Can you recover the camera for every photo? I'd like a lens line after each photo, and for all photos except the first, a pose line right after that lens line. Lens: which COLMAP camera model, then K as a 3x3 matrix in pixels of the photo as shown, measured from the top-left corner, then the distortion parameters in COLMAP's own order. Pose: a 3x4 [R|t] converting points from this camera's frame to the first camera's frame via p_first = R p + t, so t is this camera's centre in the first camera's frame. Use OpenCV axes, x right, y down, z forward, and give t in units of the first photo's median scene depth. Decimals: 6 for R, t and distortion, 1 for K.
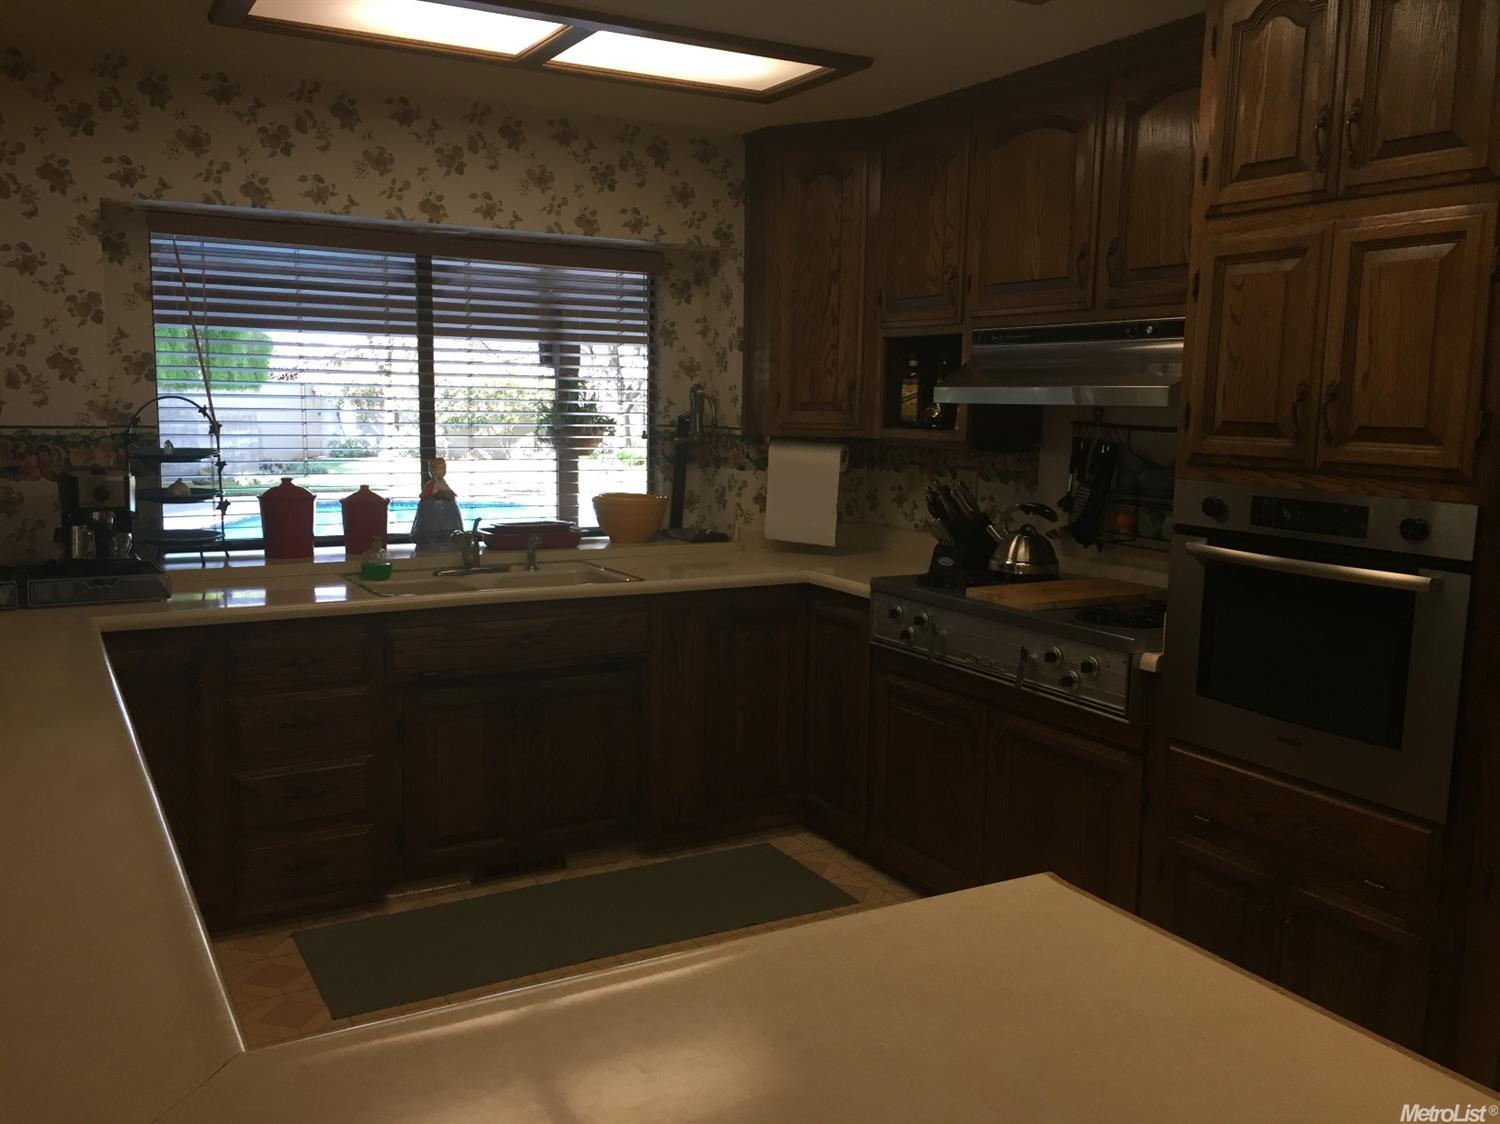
lens RADIAL K [[1305.0, 0, 750.0], [0, 1305.0, 562.0], [0, 0, 1]] dist [0.122071, -0.157803]
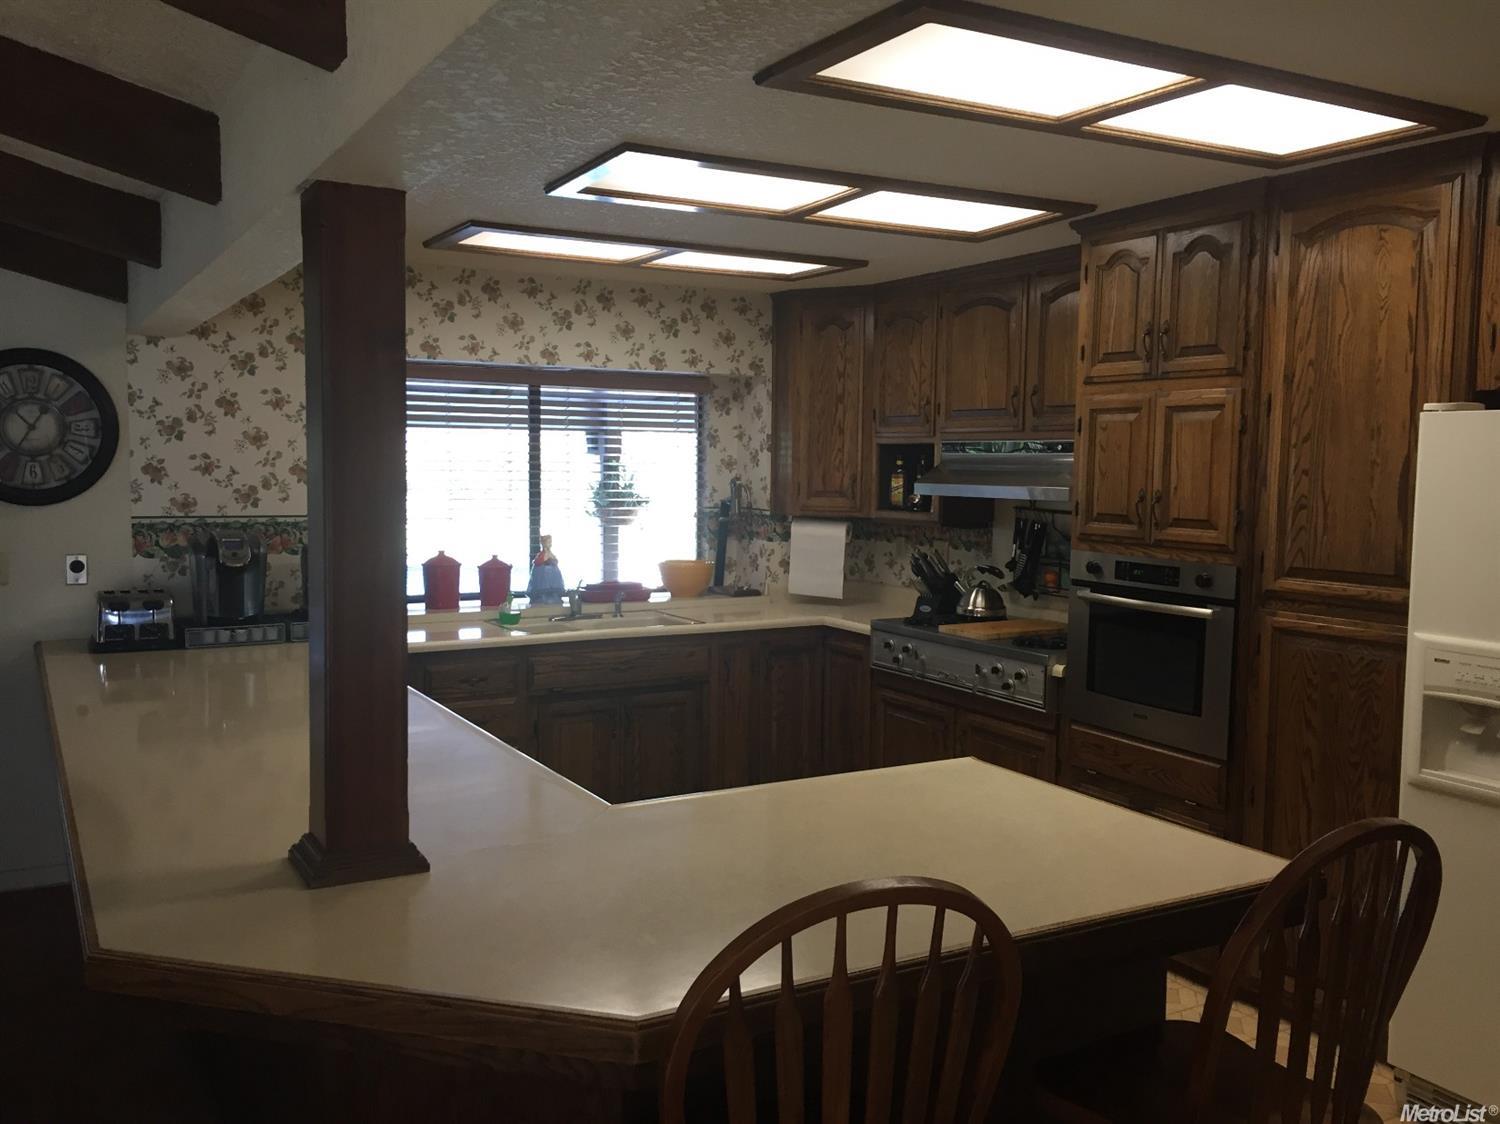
lens RADIAL K [[1305.0, 0, 750.0], [0, 1305.0, 562.0], [0, 0, 1]] dist [0.122071, -0.157803]
pose [[0.999952, -0.005508, 0.008137, -0.043431], [0.005894, 0.998822, -0.048175, 0.015705], [-0.007862, 0.048220, 0.998806, -0.359681]]
